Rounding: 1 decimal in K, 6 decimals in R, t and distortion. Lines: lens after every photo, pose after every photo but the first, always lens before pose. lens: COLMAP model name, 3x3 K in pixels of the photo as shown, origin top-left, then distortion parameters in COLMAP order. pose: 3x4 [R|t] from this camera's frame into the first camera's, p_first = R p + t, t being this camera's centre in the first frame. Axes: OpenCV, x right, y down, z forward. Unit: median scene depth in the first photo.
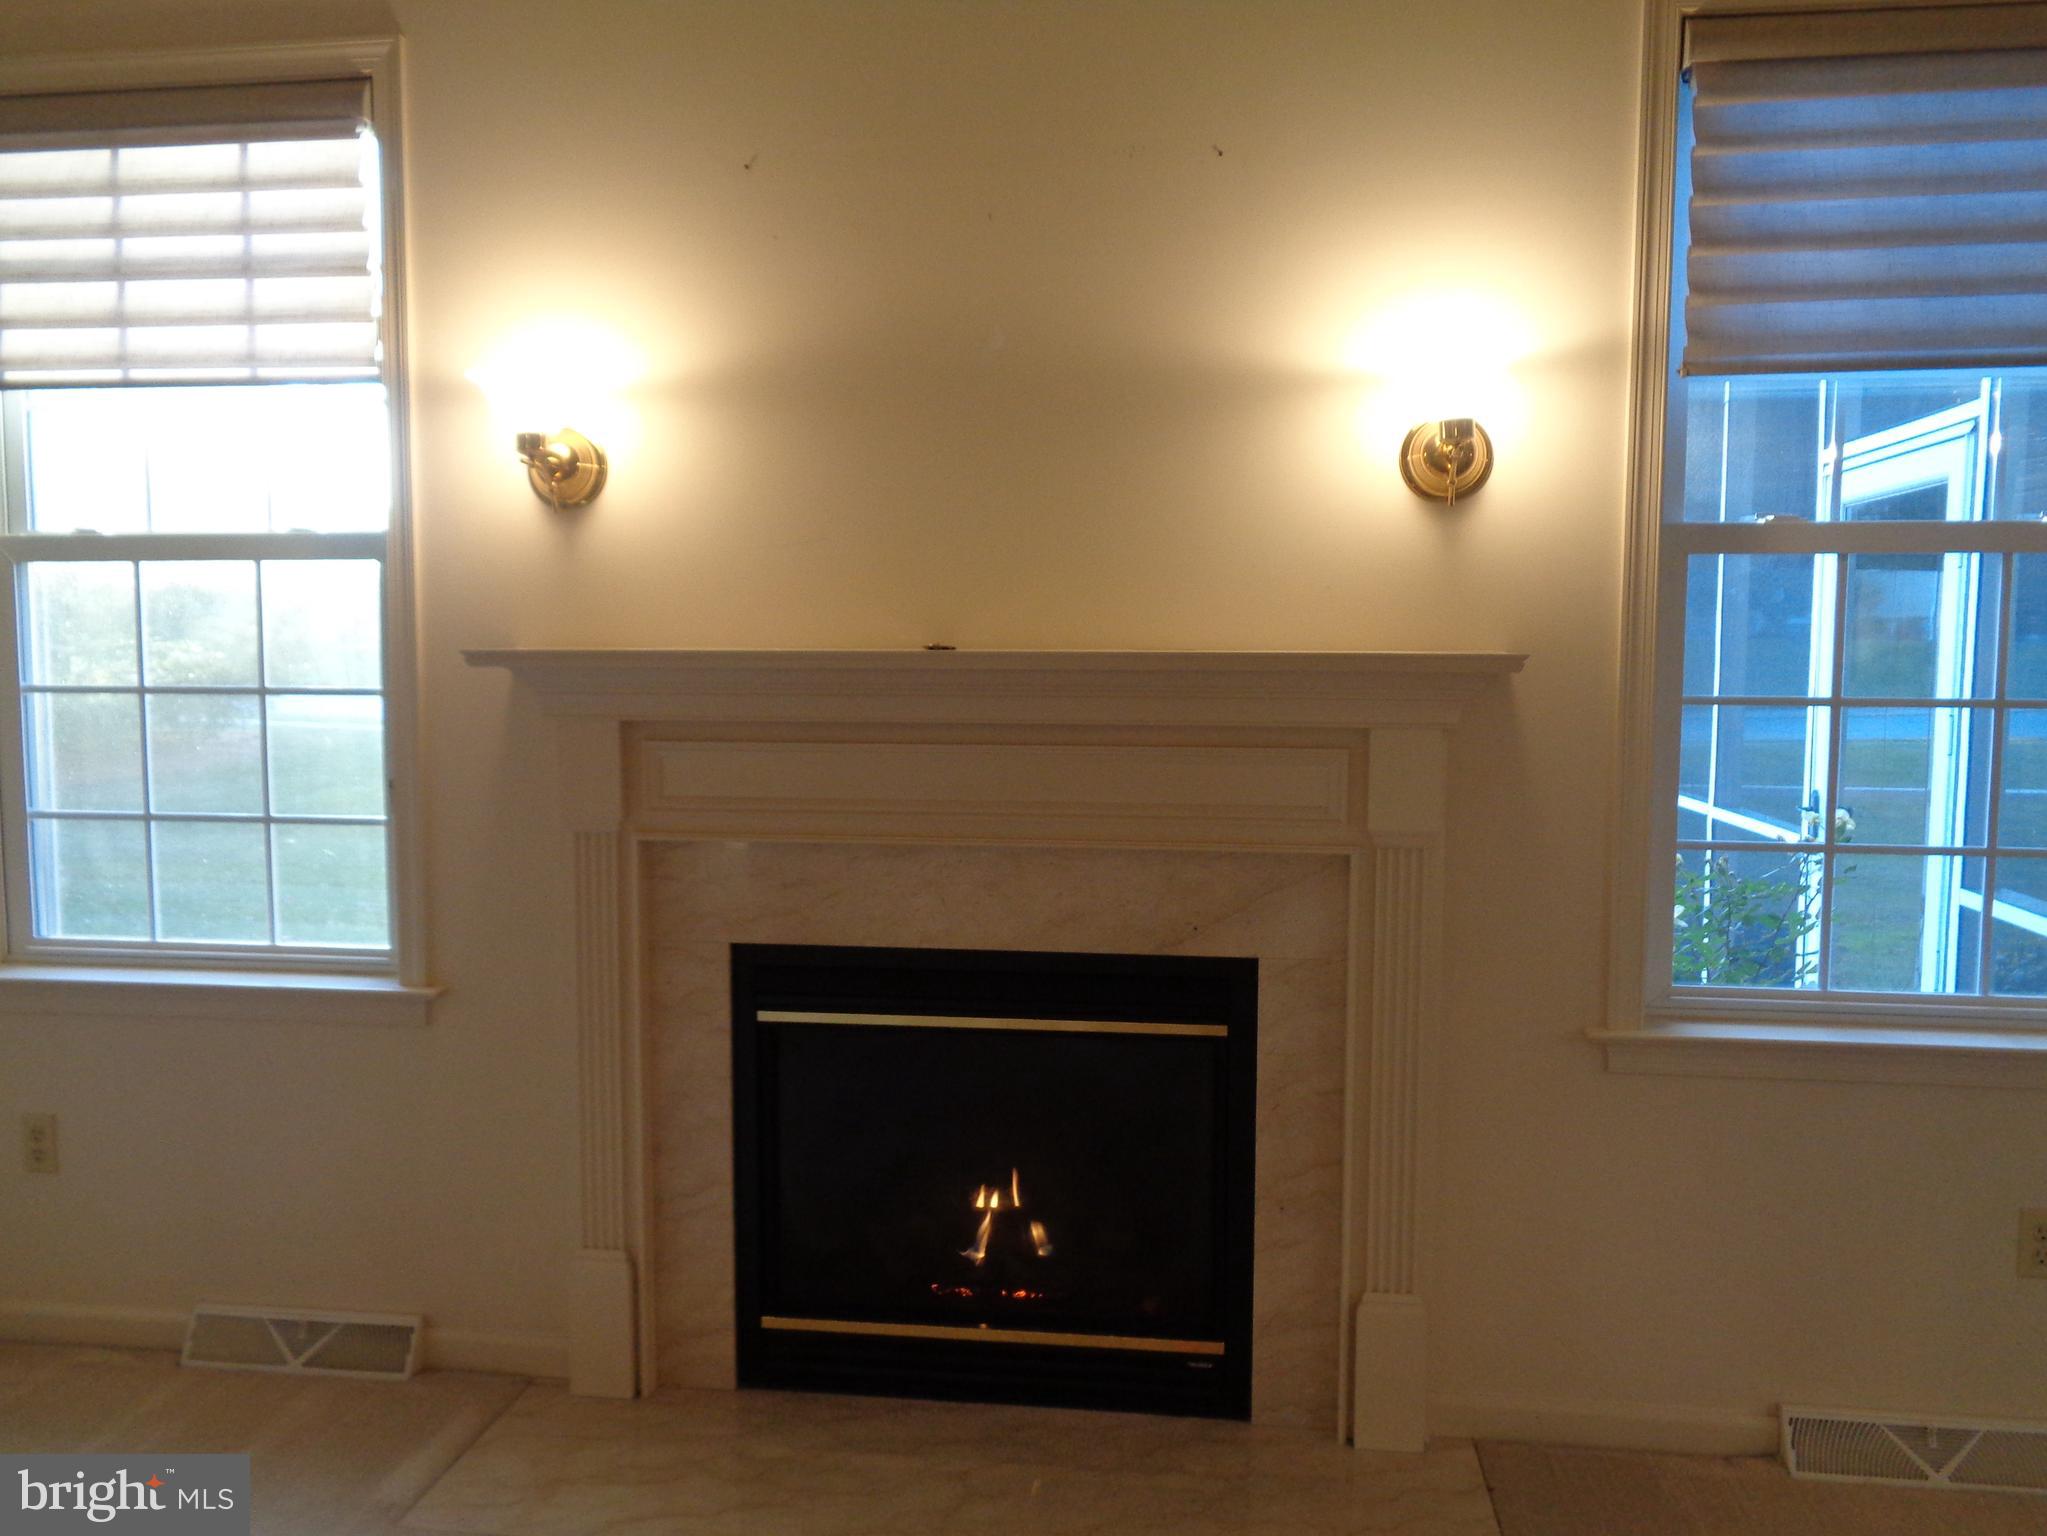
lens RADIAL K [[1530.8, 0, 1003.1], [0, 1530.8, 765.0], [0, 0, 1]] dist [0.000676, 0.010355]
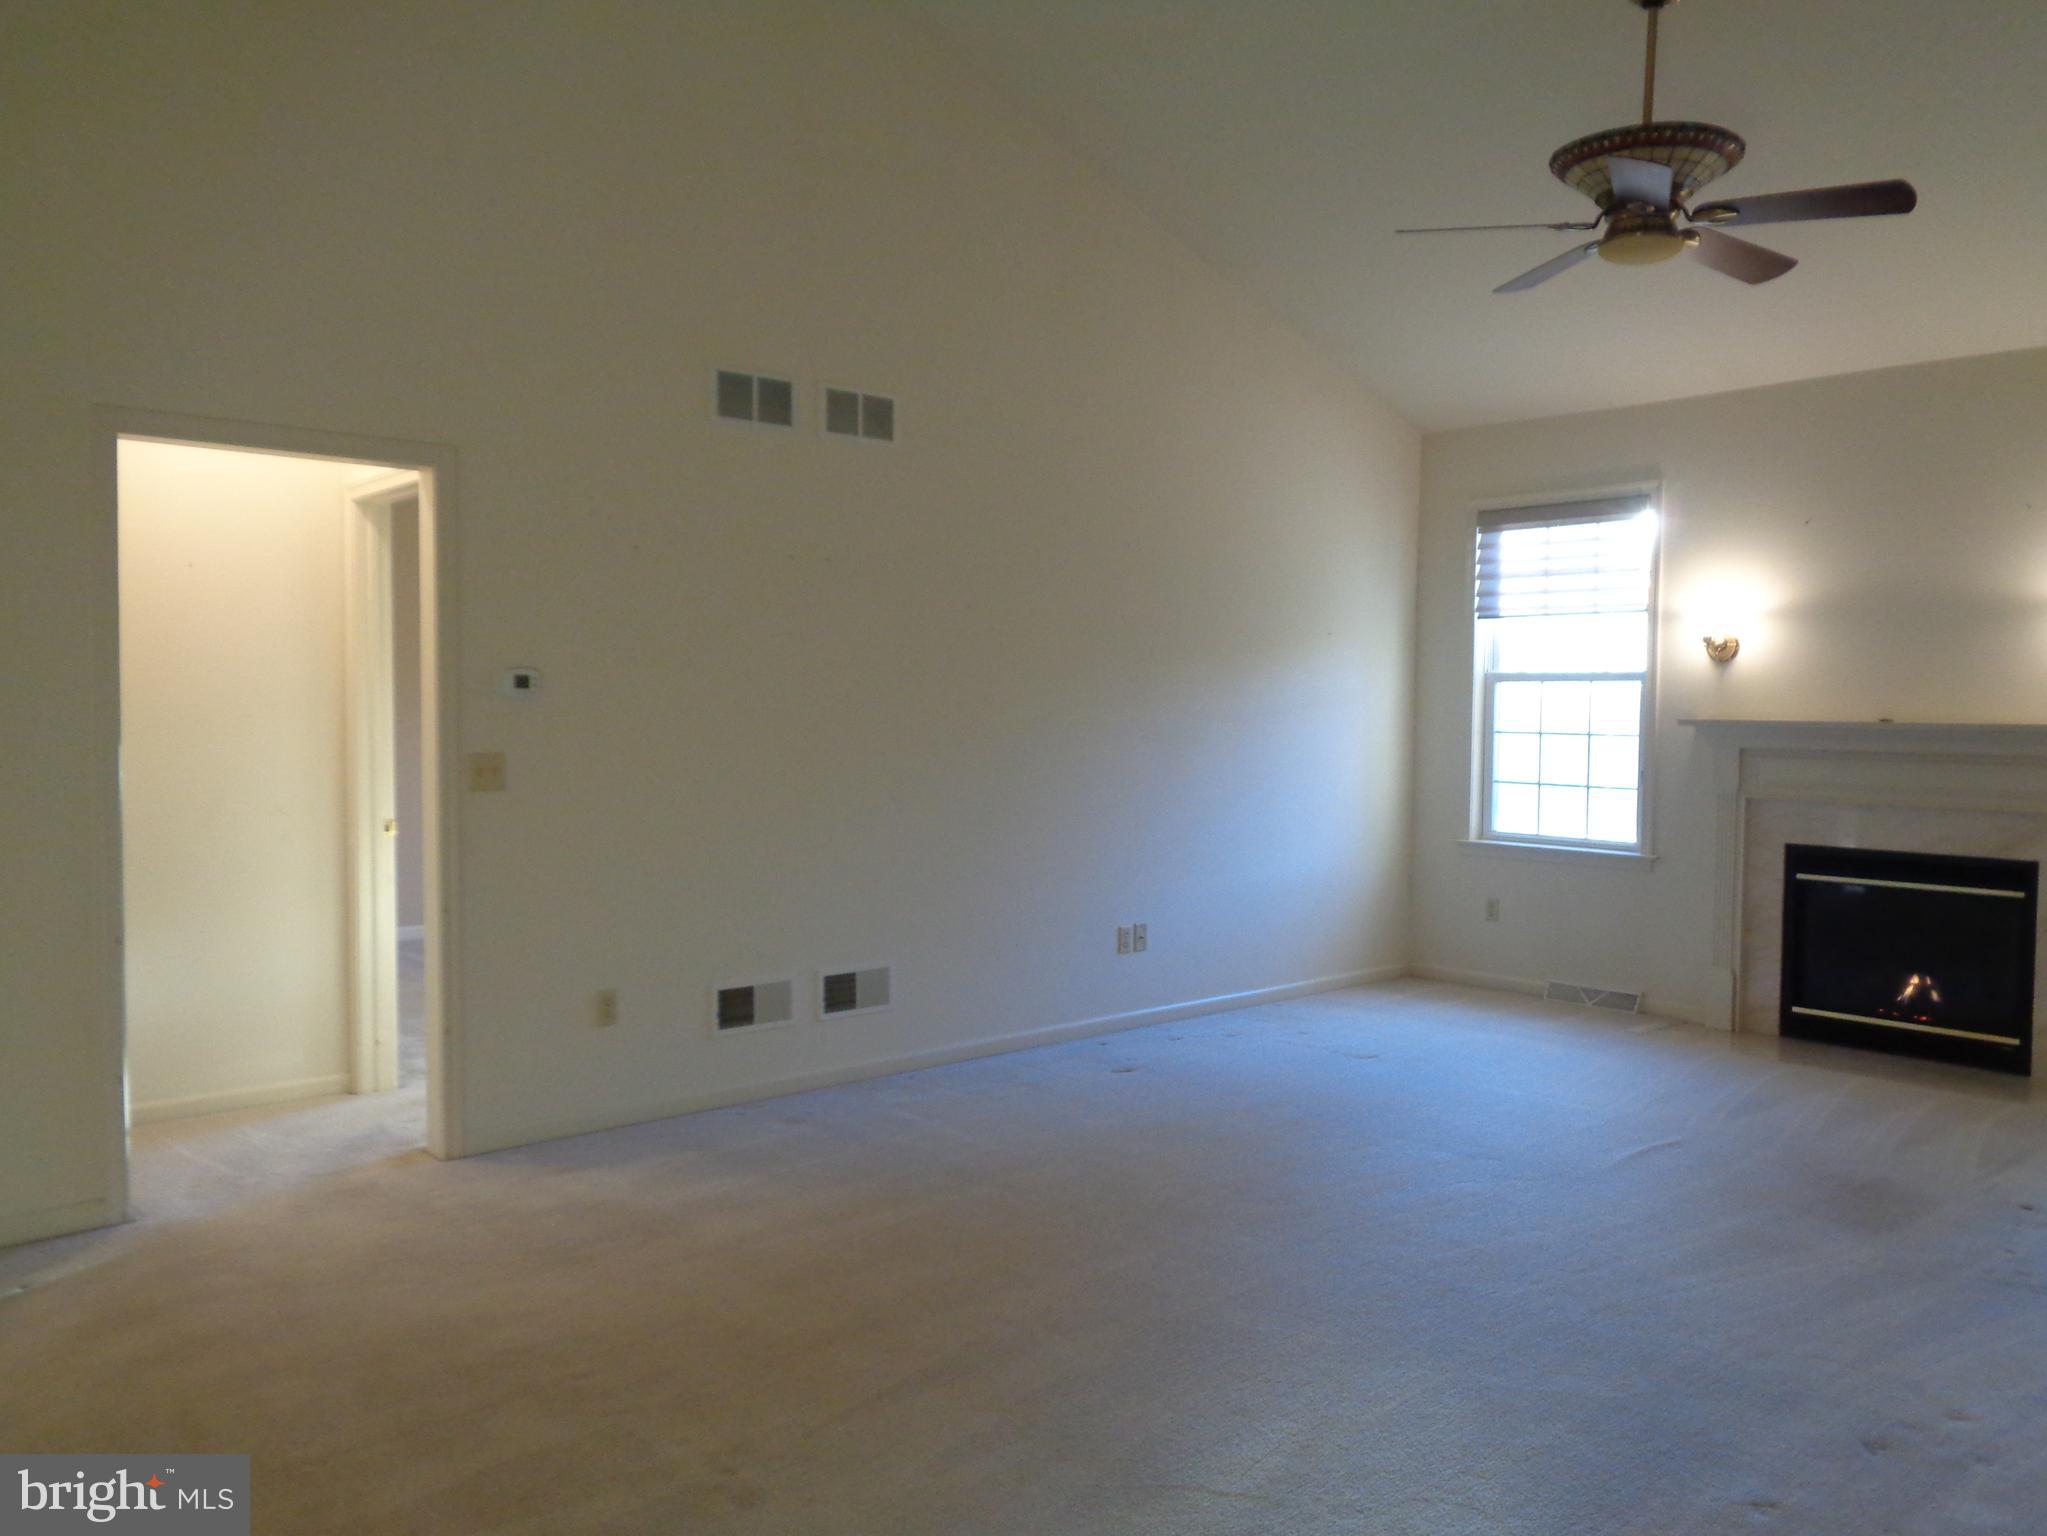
lens RADIAL K [[1530.8, 0, 1036.3], [0, 1530.8, 793.5], [0, 0, 1]] dist [0.000676, 0.010355]
pose [[0.764050, 0.040323, -0.643896, 0.462420], [-0.055768, 0.998437, -0.003649, 0.112591], [0.642743, 0.038697, 0.765104, -1.567860]]
